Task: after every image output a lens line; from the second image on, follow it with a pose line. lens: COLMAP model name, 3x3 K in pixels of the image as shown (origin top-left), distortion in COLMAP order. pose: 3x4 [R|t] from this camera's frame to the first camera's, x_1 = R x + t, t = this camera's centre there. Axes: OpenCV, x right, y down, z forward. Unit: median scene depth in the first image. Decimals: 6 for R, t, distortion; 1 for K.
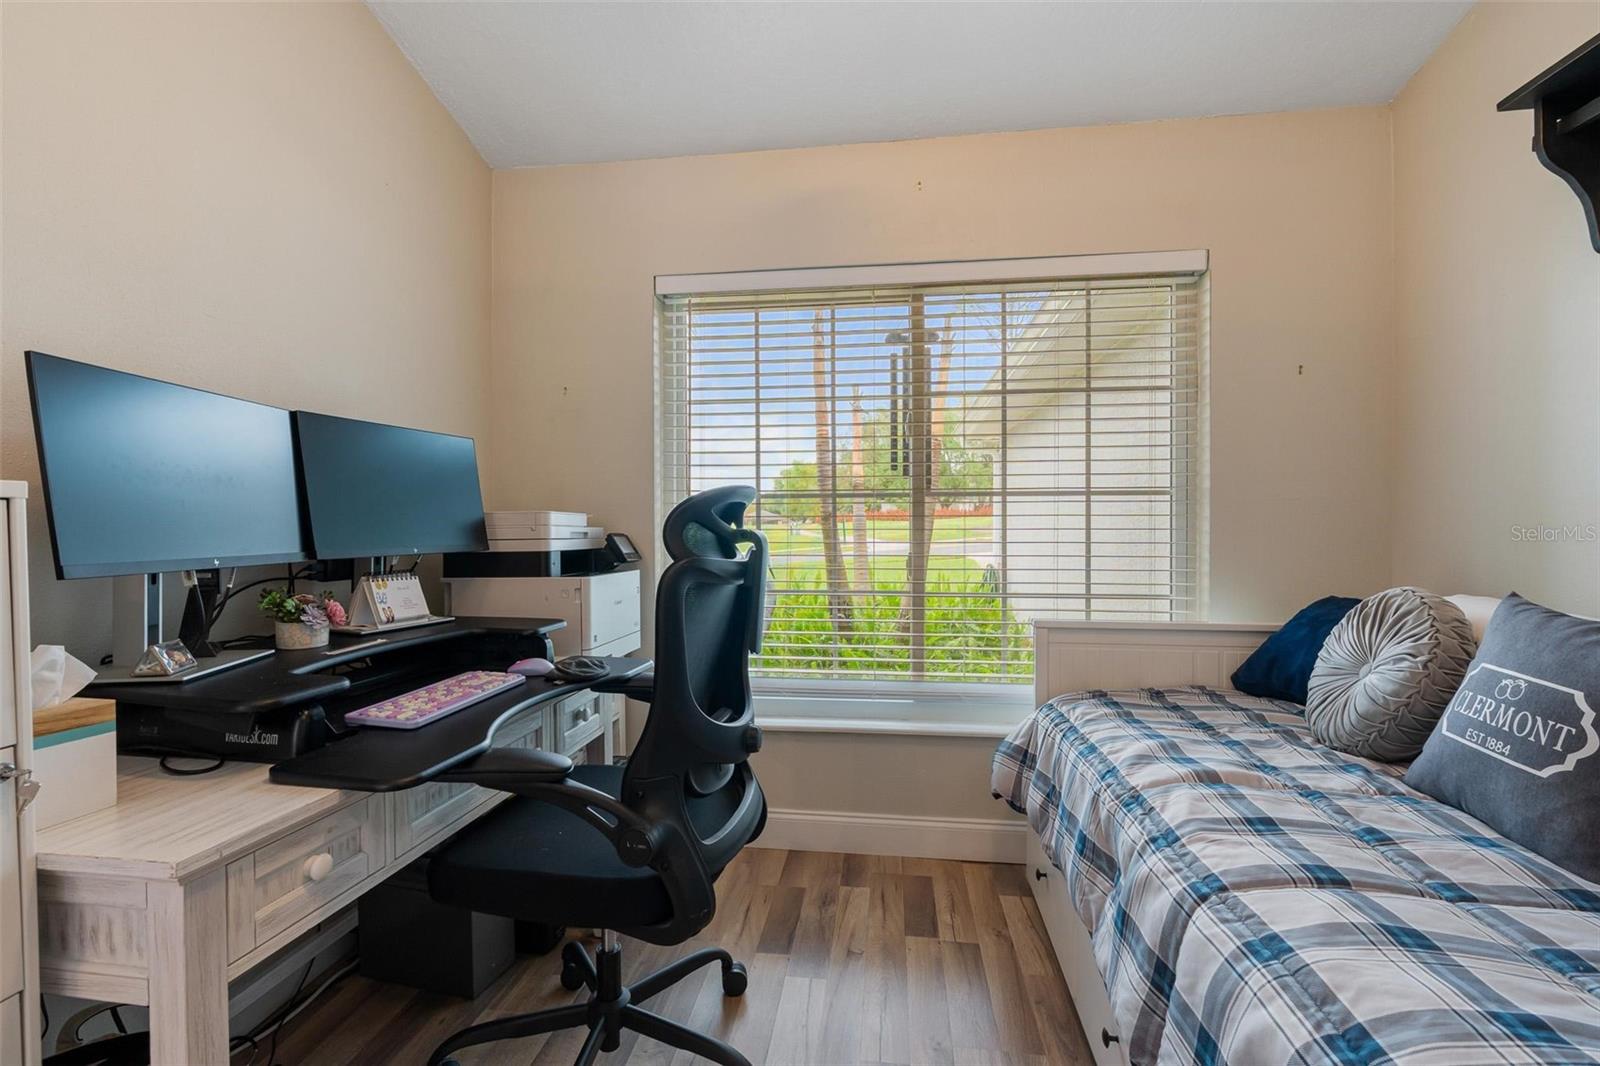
lens RADIAL K [[716.9, 0, 797.1], [0, 716.9, 528.1], [0, 0, 1]] dist [-0.012255, 0.004641]
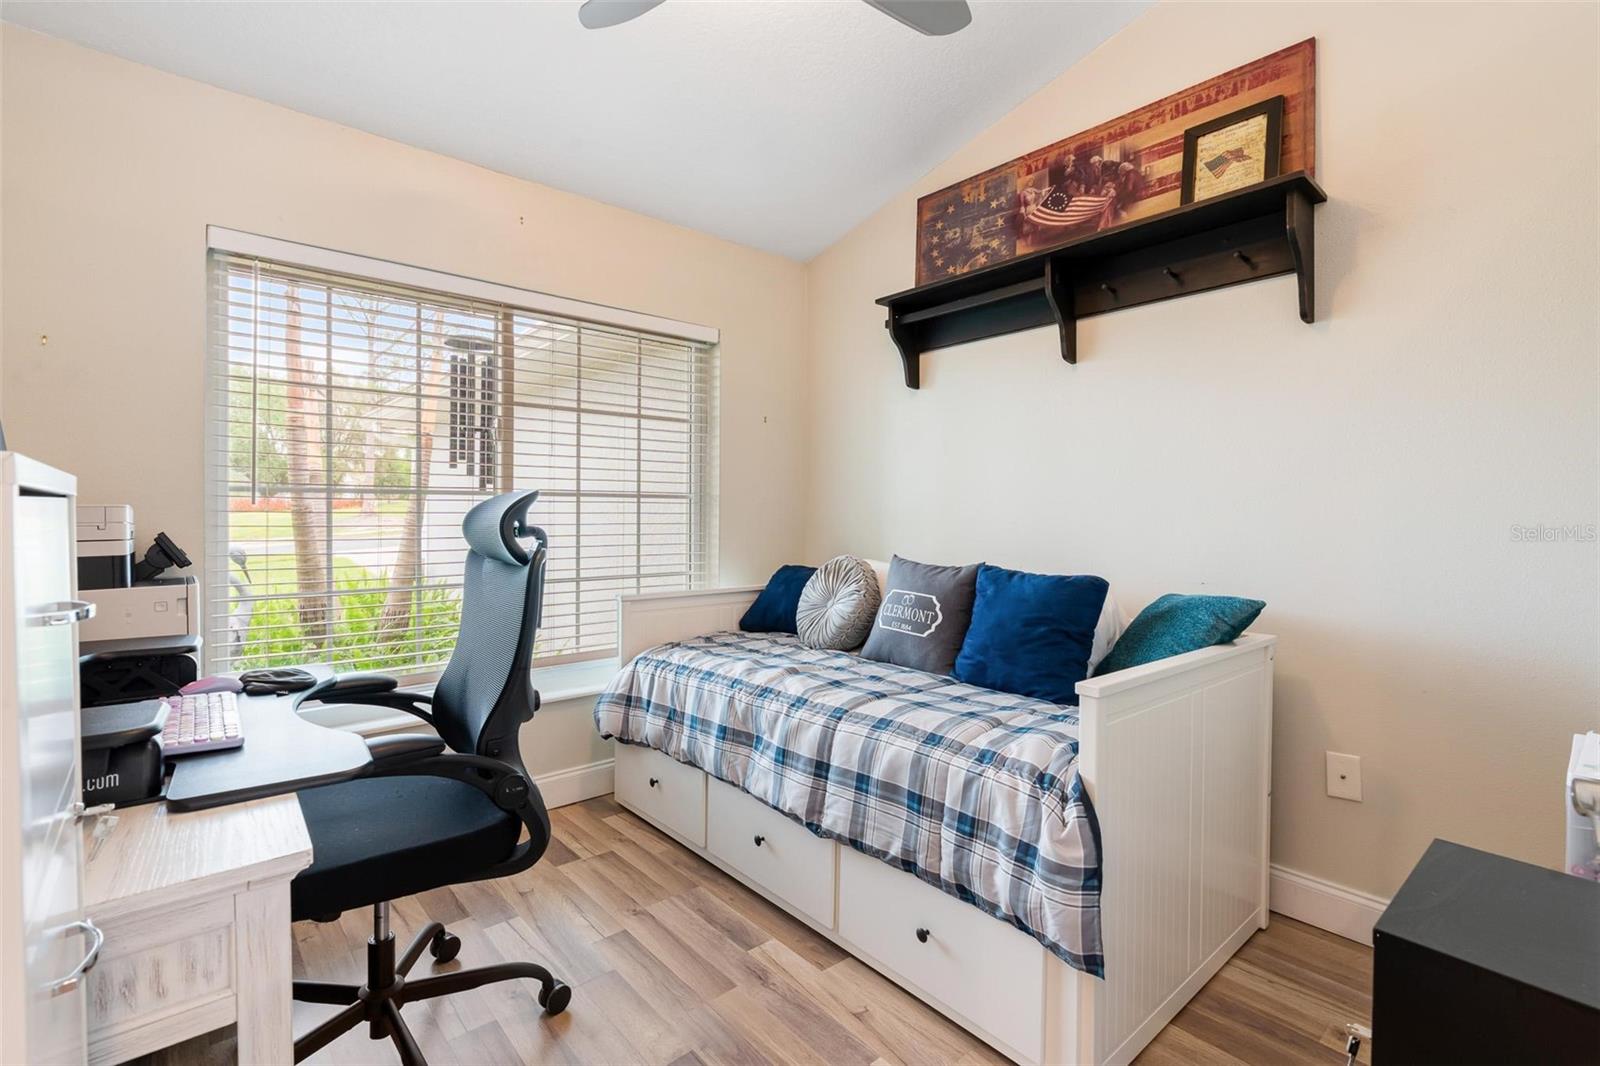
lens RADIAL K [[716.9, 0, 797.1], [0, 716.9, 528.1], [0, 0, 1]] dist [-0.012255, 0.004641]
pose [[0.662843, -0.009025, 0.748704, -0.523505], [0.004366, 0.999957, 0.008188, -0.001223], [-0.748746, -0.002159, 0.662854, -0.099206]]
